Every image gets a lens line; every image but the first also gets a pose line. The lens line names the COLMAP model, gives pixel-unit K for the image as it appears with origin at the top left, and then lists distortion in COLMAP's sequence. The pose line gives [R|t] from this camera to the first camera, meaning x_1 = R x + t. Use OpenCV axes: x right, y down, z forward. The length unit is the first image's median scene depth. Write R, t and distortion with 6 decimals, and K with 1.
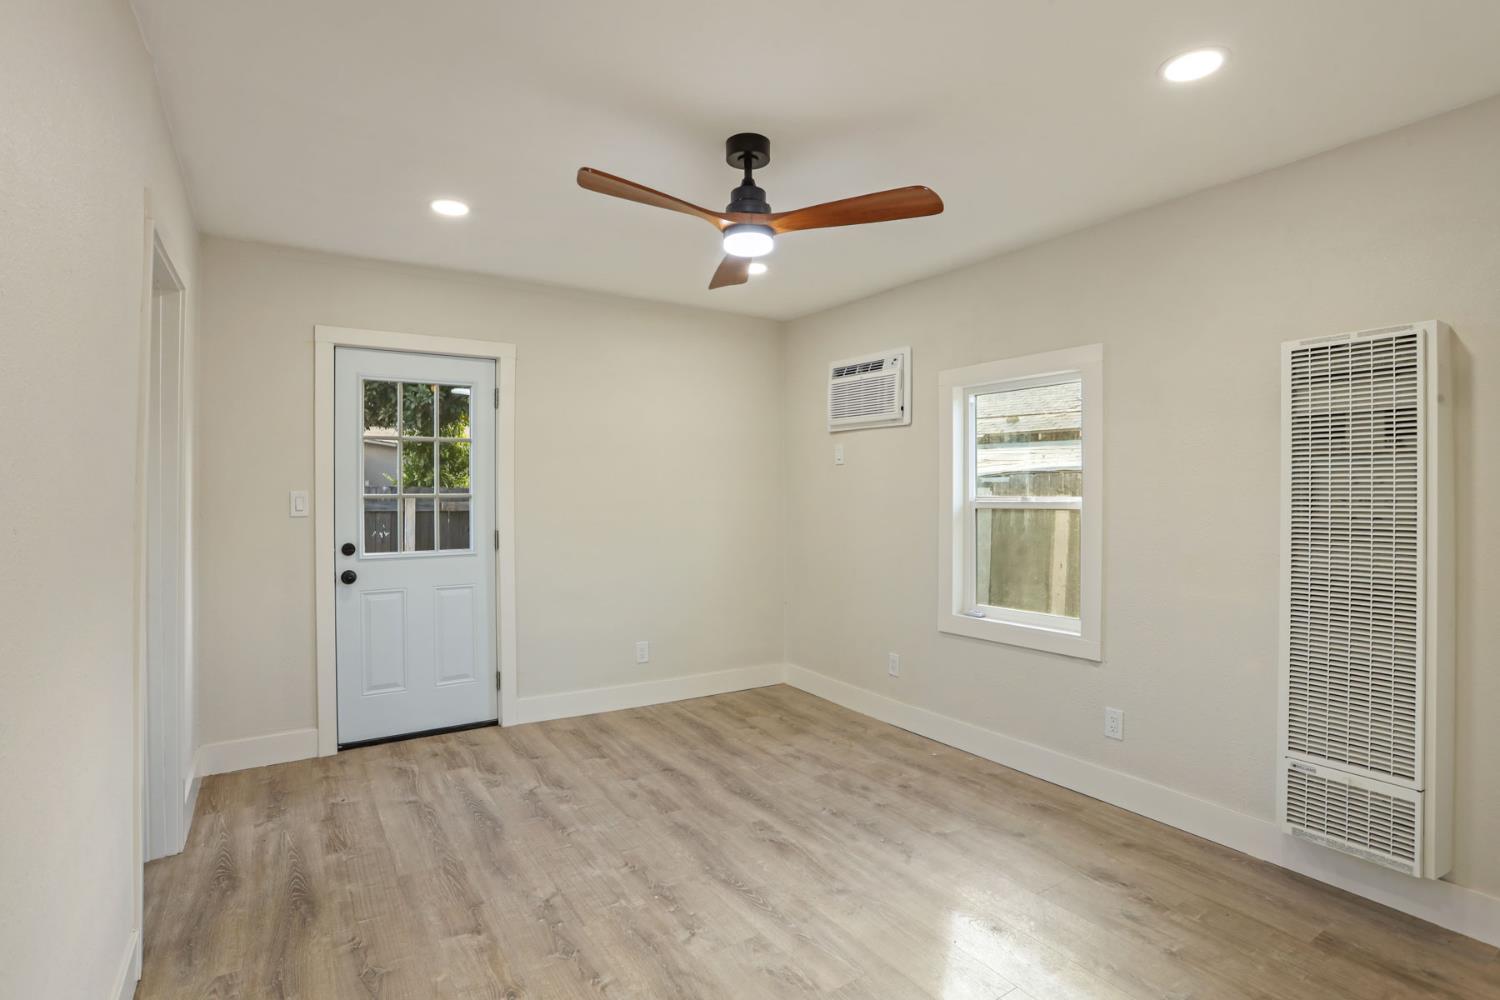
lens RADIAL K [[755.0, 0, 750.2], [0, 755.0, 492.8], [0, 0, 1]] dist [-0.000606, 0.000385]
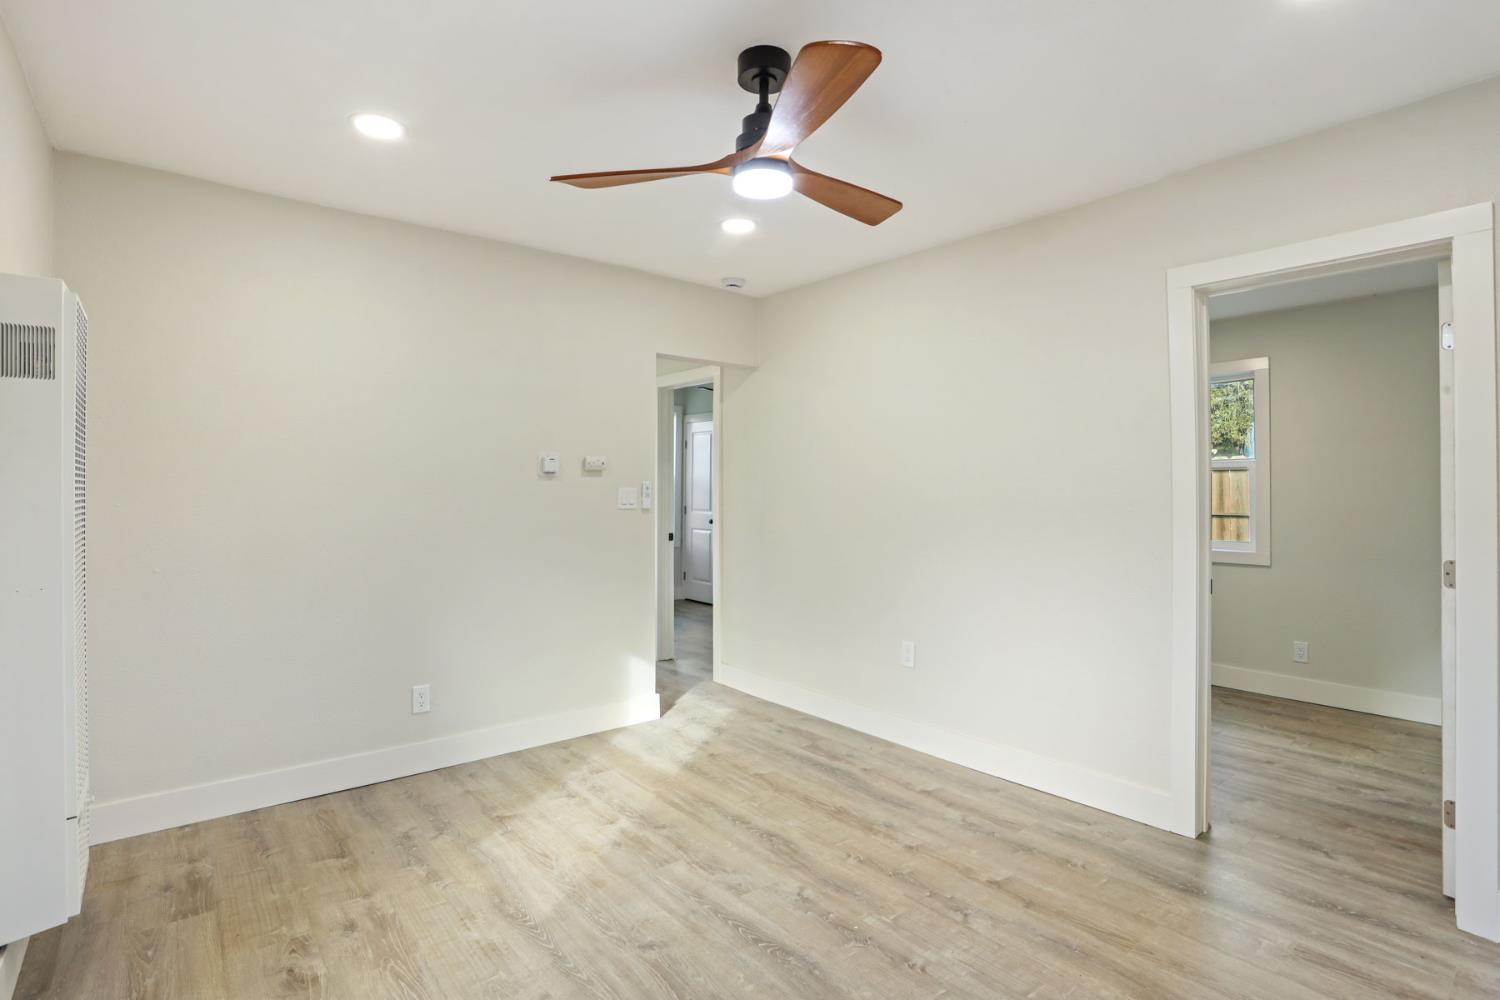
lens RADIAL K [[755.0, 0, 750.2], [0, 755.0, 492.8], [0, 0, 1]] dist [-0.000606, 0.000385]
pose [[-0.994690, -0.003749, -0.102851, 0.100524], [-0.003875, 0.999992, 0.001024, 0.011380], [0.102846, 0.001418, -0.994696, 1.943026]]
